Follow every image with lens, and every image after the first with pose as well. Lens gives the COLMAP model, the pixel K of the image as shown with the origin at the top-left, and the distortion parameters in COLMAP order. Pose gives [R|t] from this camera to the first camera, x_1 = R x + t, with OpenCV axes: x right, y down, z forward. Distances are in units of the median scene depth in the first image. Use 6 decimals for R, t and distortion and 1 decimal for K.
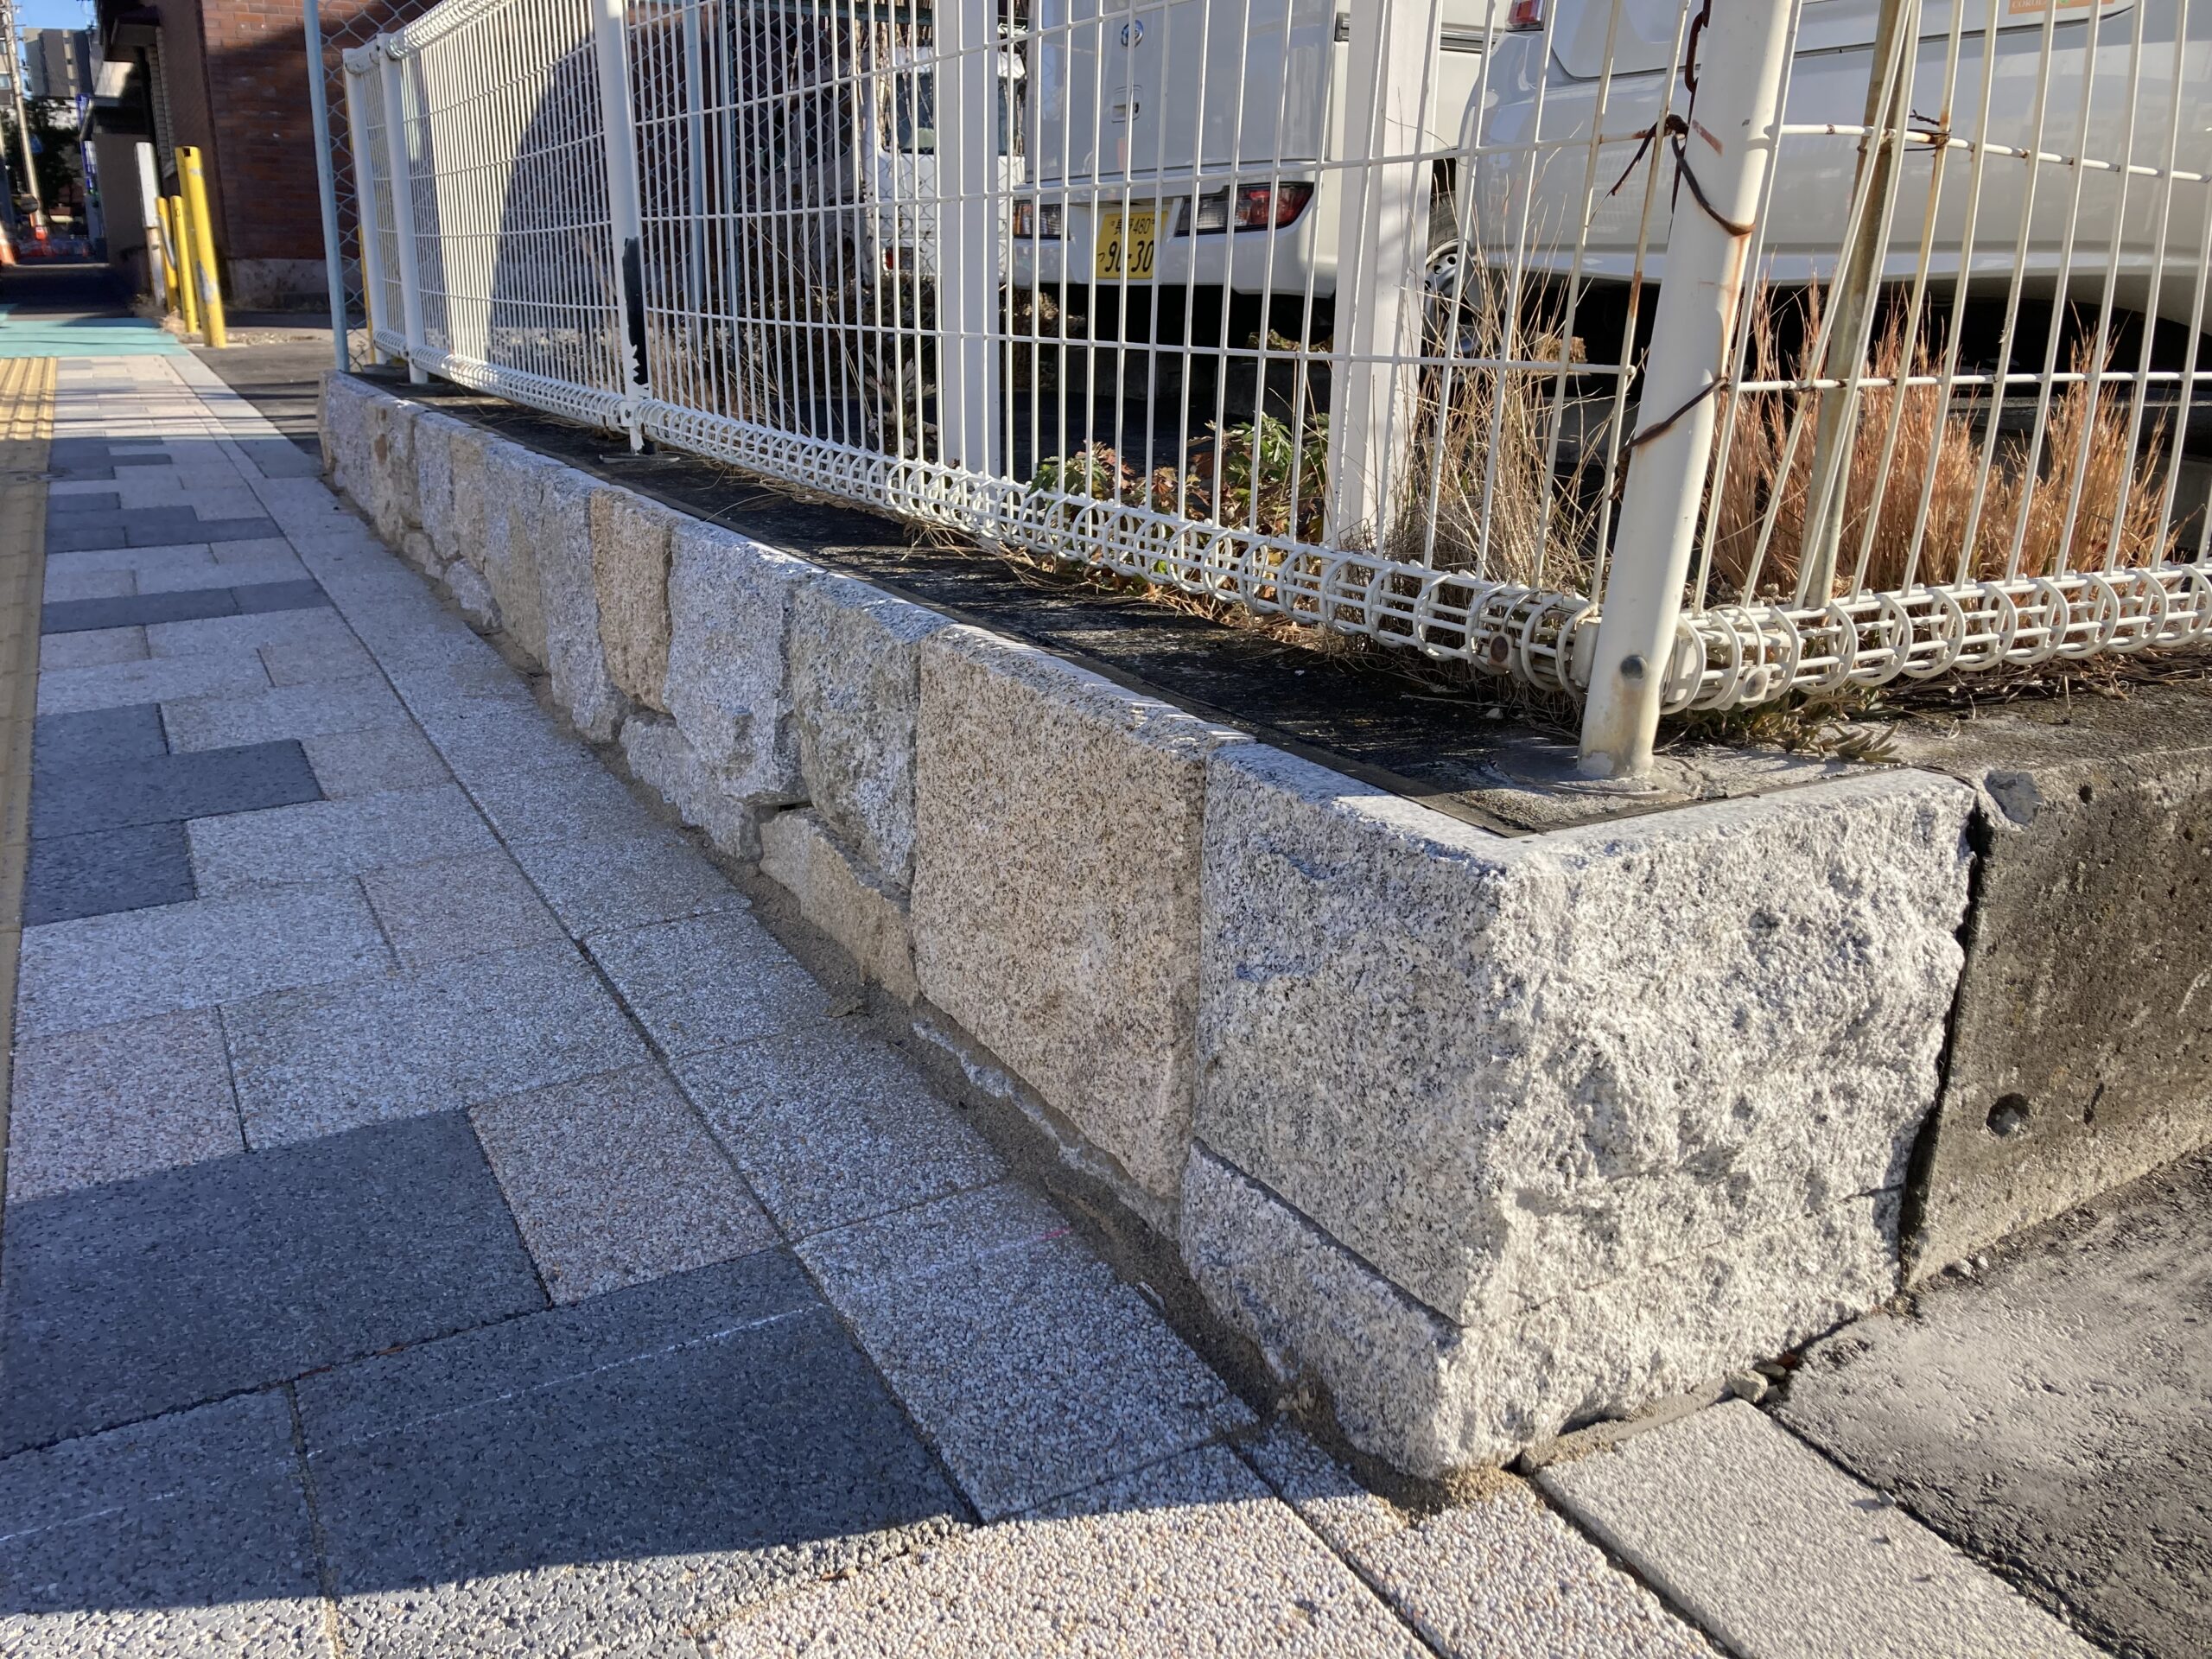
lens RADIAL K [[1872.6, 0, 1109.4], [0, 1872.6, 802.1], [0, 0, 1]] dist [0.039999, -0.009843]
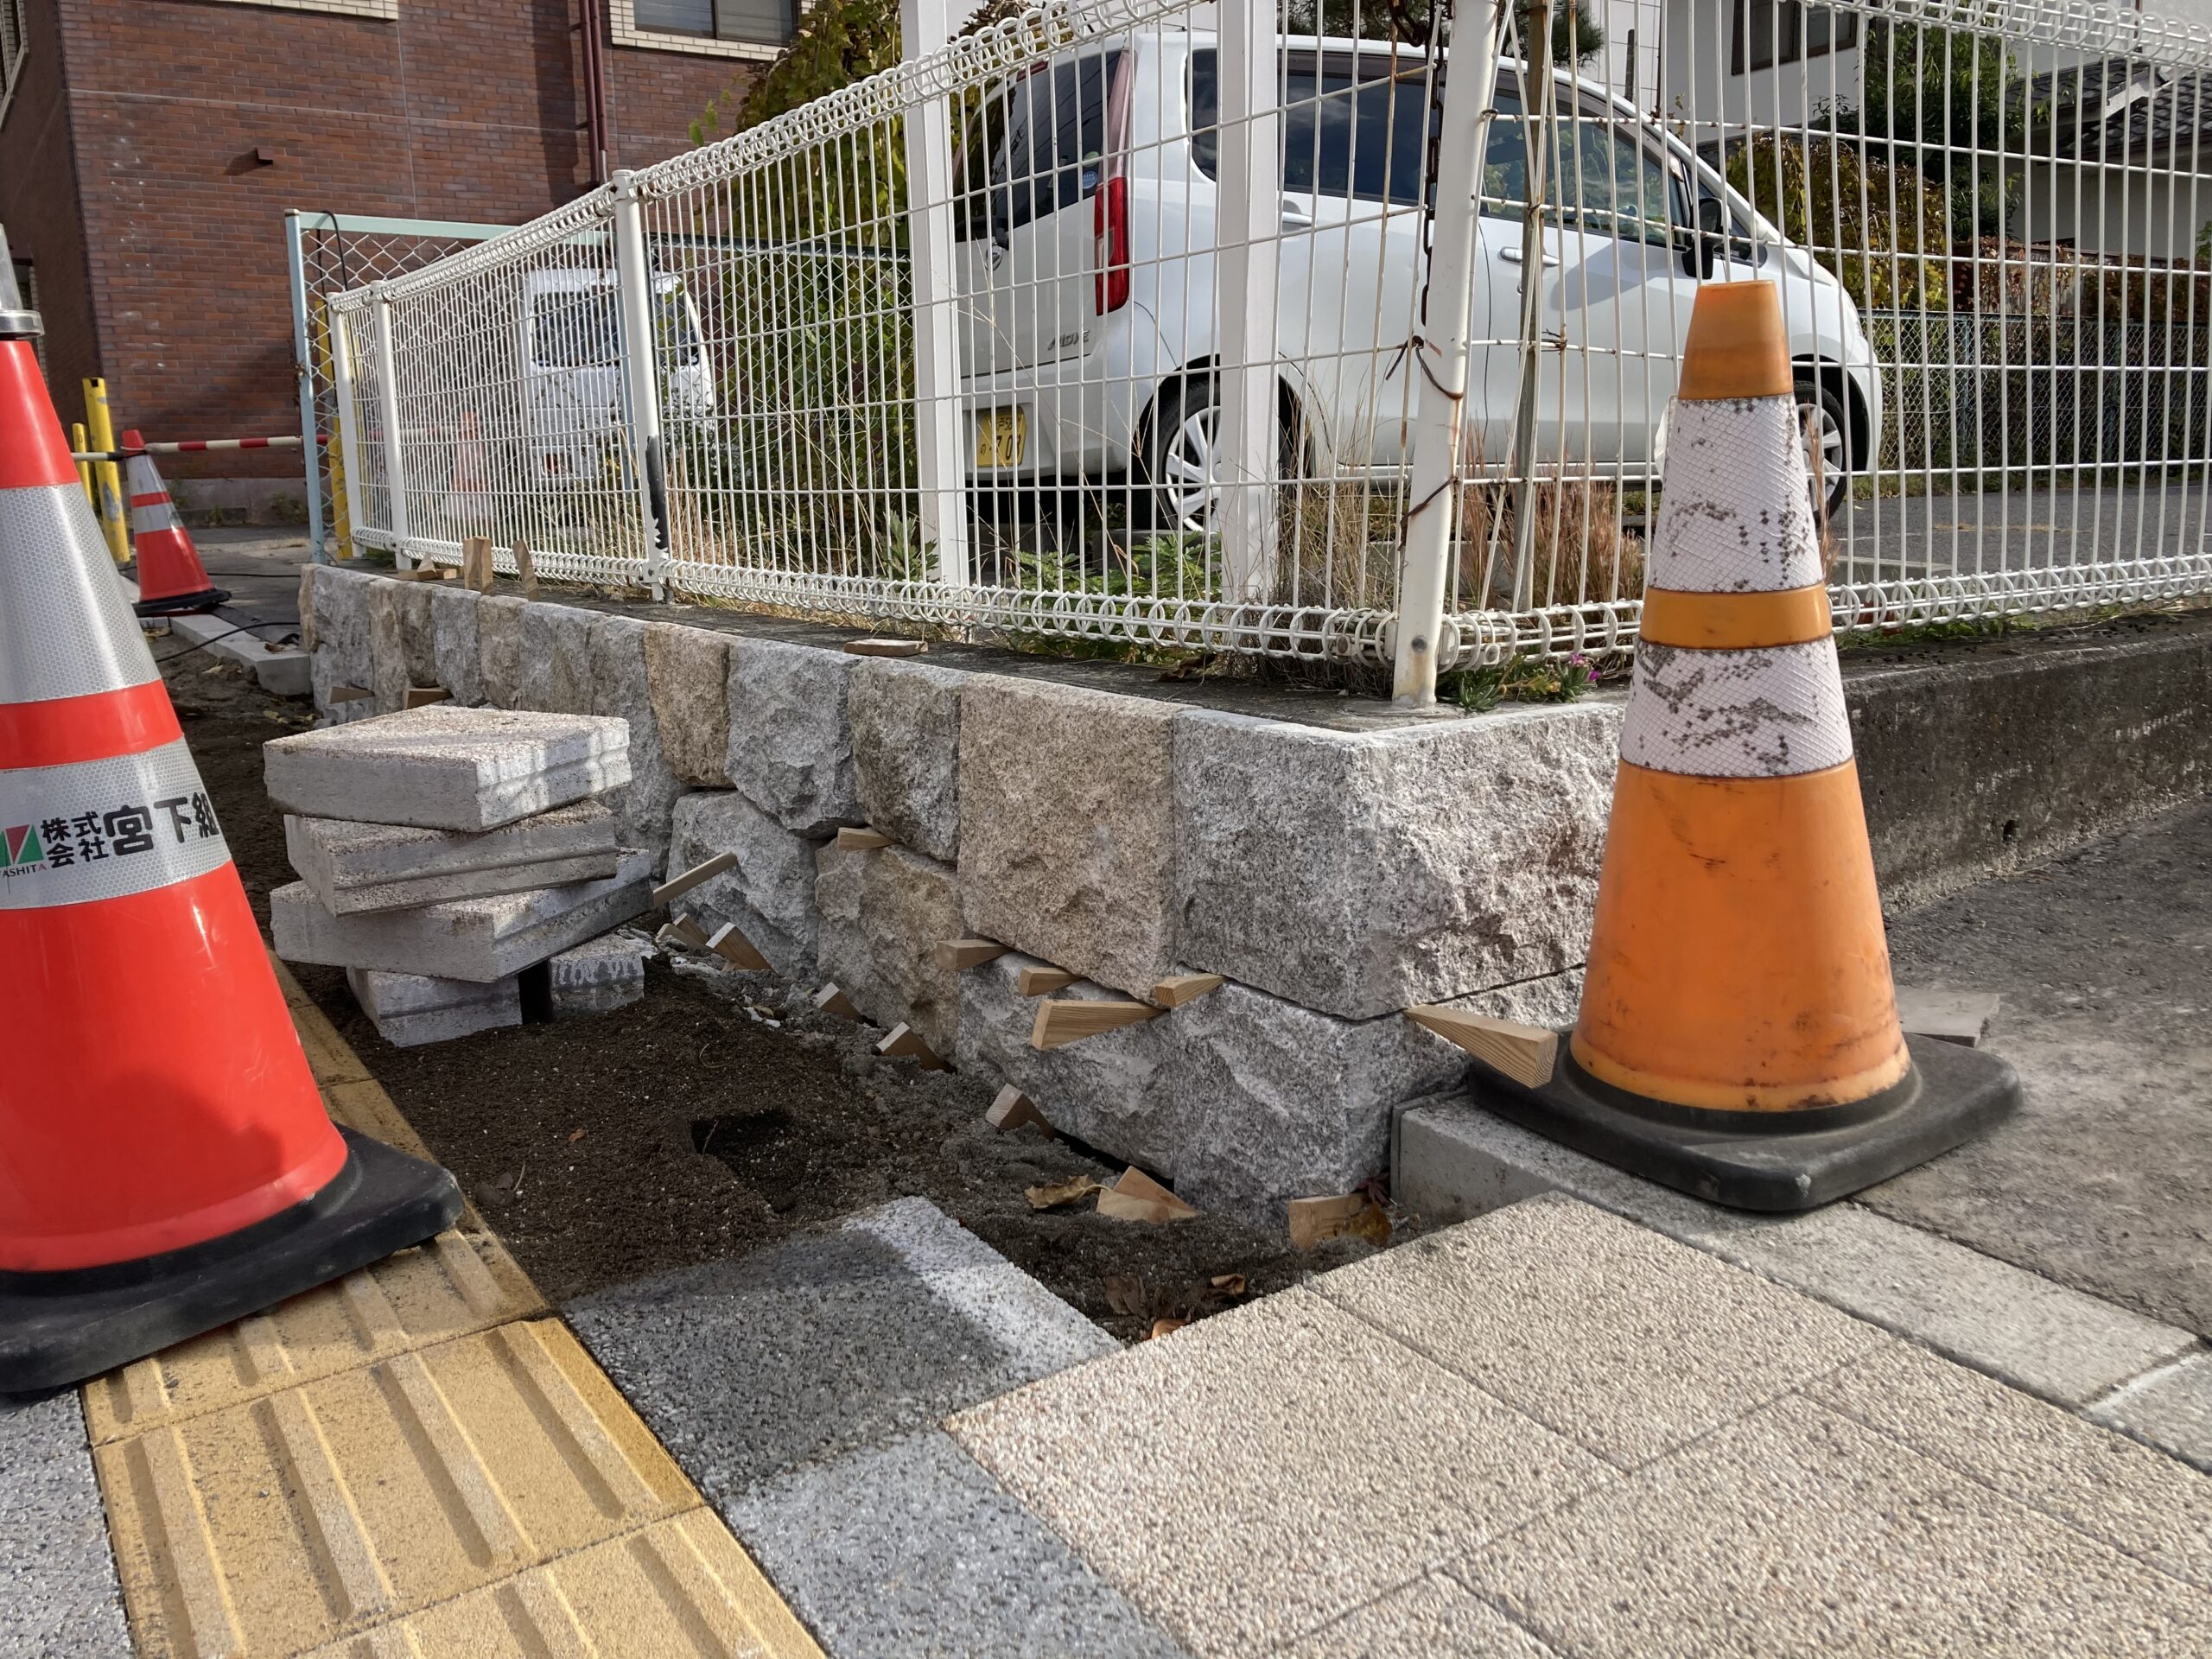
lens RADIAL K [[1824.0, 0, 1104.5], [0, 1824.0, 699.7], [0, 0, 1]] dist [0.061092, -0.001977]
pose [[0.996196, -0.050982, 0.070669, -0.128364], [0.060481, 0.988367, -0.139545, 0.192519], [-0.062733, 0.143289, 0.987691, -0.622183]]
